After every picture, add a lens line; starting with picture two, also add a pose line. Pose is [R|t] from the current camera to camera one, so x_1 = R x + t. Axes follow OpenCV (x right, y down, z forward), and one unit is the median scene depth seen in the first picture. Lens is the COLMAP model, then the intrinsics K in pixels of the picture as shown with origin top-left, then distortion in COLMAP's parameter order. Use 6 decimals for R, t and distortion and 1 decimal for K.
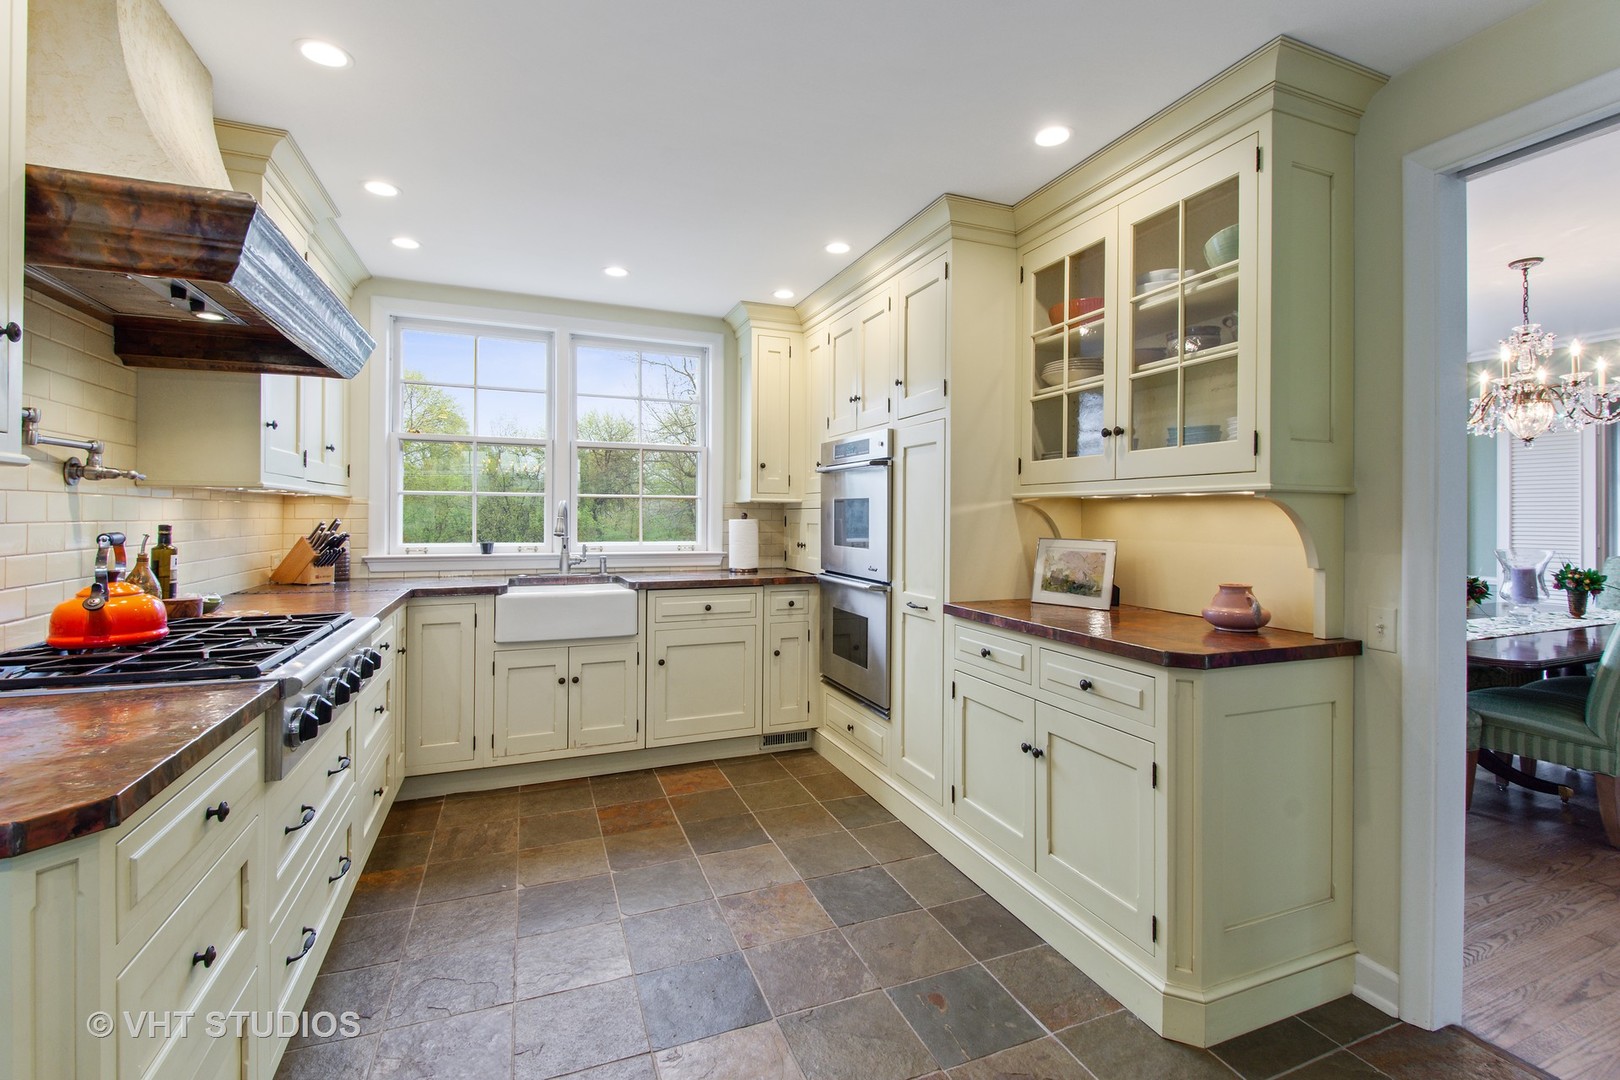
lens RADIAL K [[731.3, 0, 810.9], [0, 731.3, 510.4], [0, 0, 1]] dist [0.001484, -0.000290]
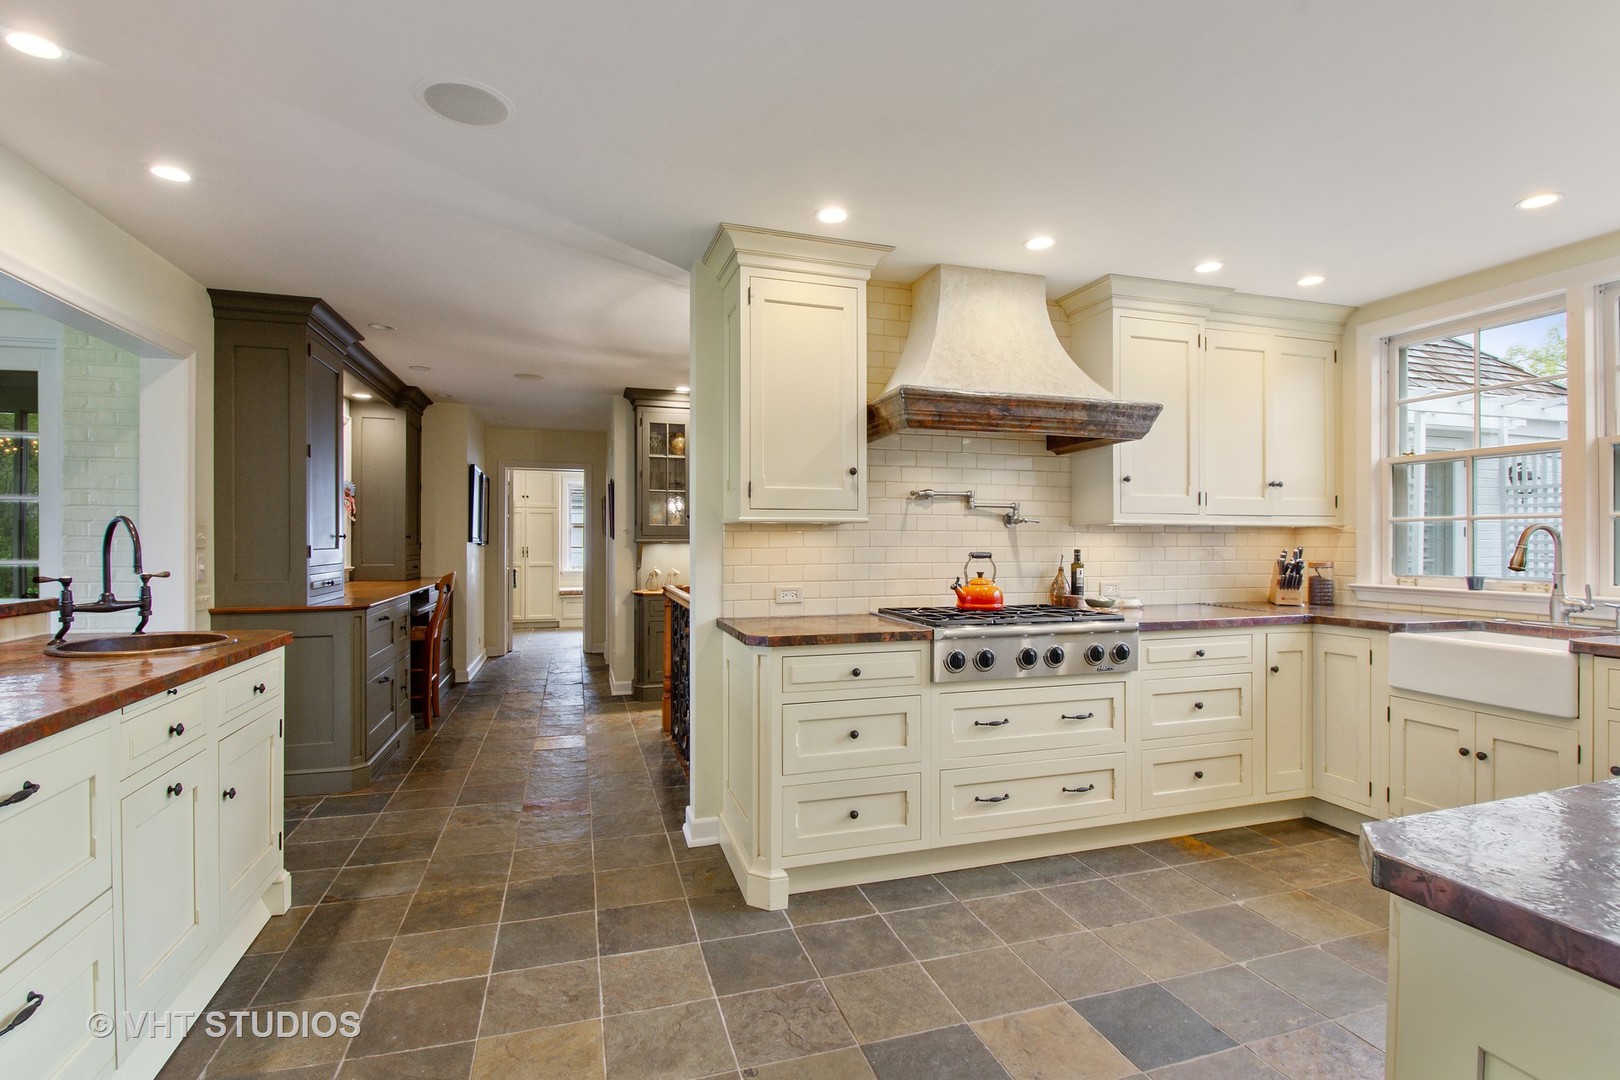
lens RADIAL K [[731.3, 0, 800.8], [0, 731.3, 539.1], [0, 0, 1]] dist [0.001484, -0.000290]
pose [[-0.074365, -0.008975, -0.997191, 0.832505], [0.005855, 0.999938, -0.009436, 0.009363], [0.997214, -0.006540, -0.074307, 0.561212]]
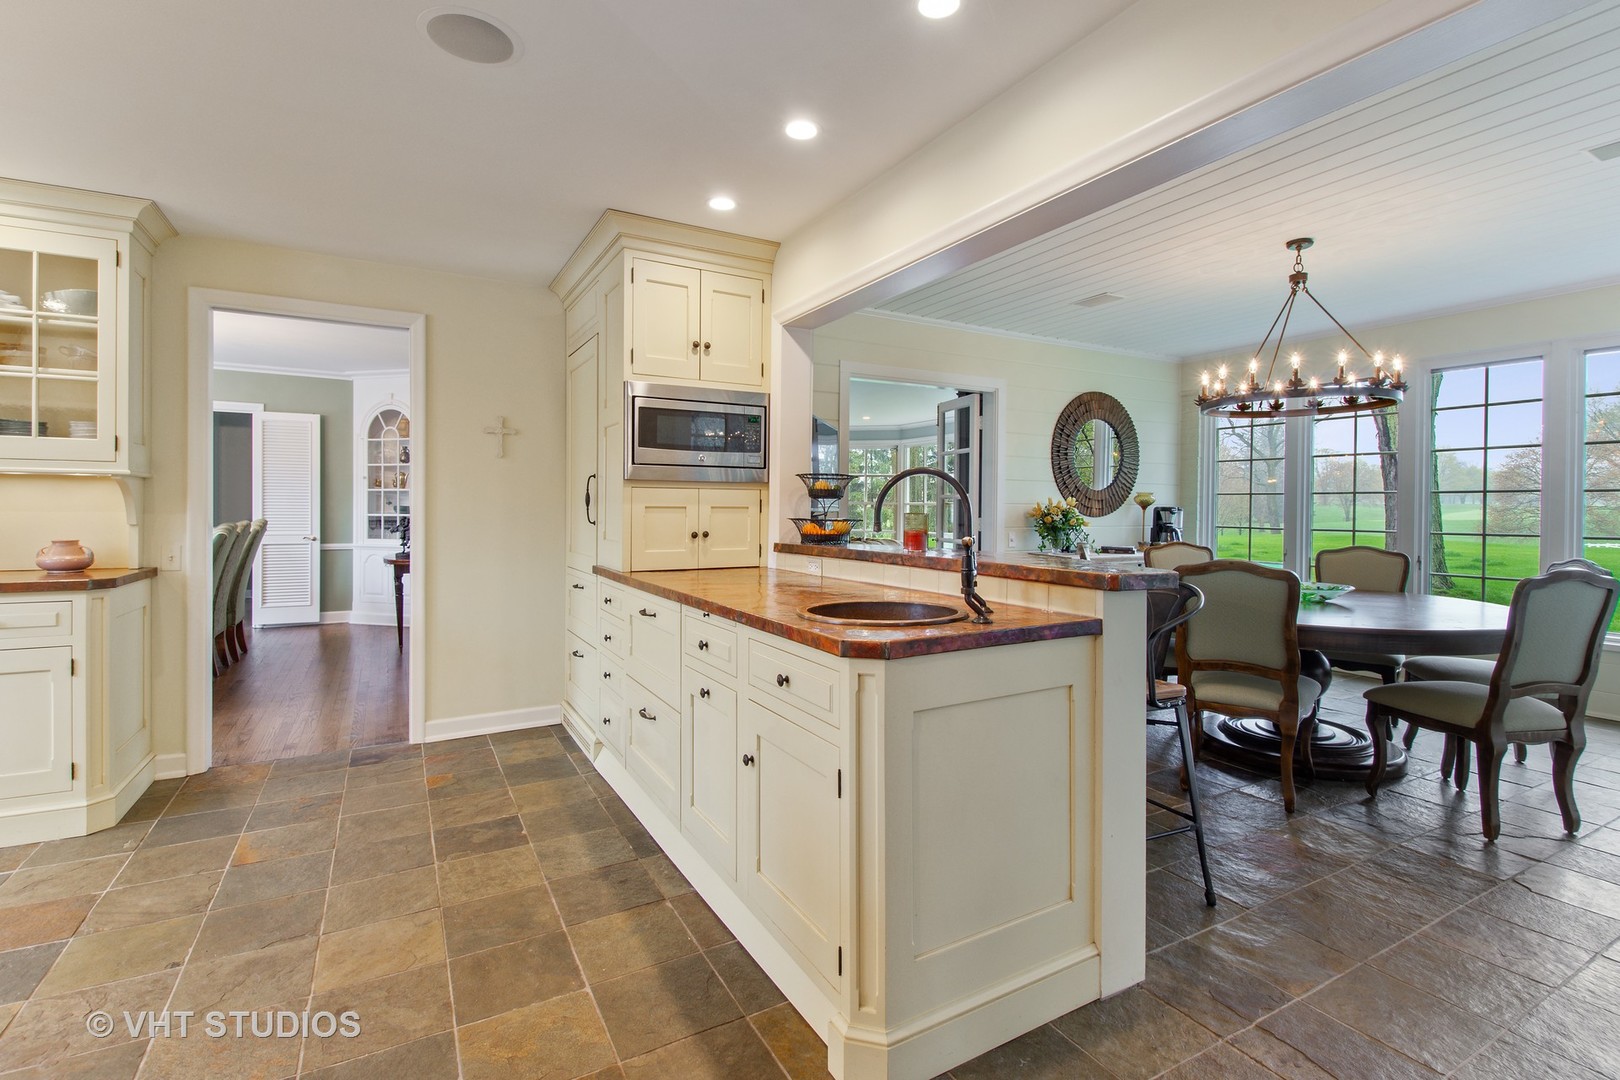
lens RADIAL K [[746.4, 0, 838.9], [0, 746.4, 513.2], [0, 0, 1]] dist [-0.005432, -0.001312]
pose [[-0.151206, -0.013214, 0.988414, -1.042062], [-0.019174, 0.999762, 0.010433, 0.008577], [-0.988316, -0.017374, -0.151423, -0.241663]]
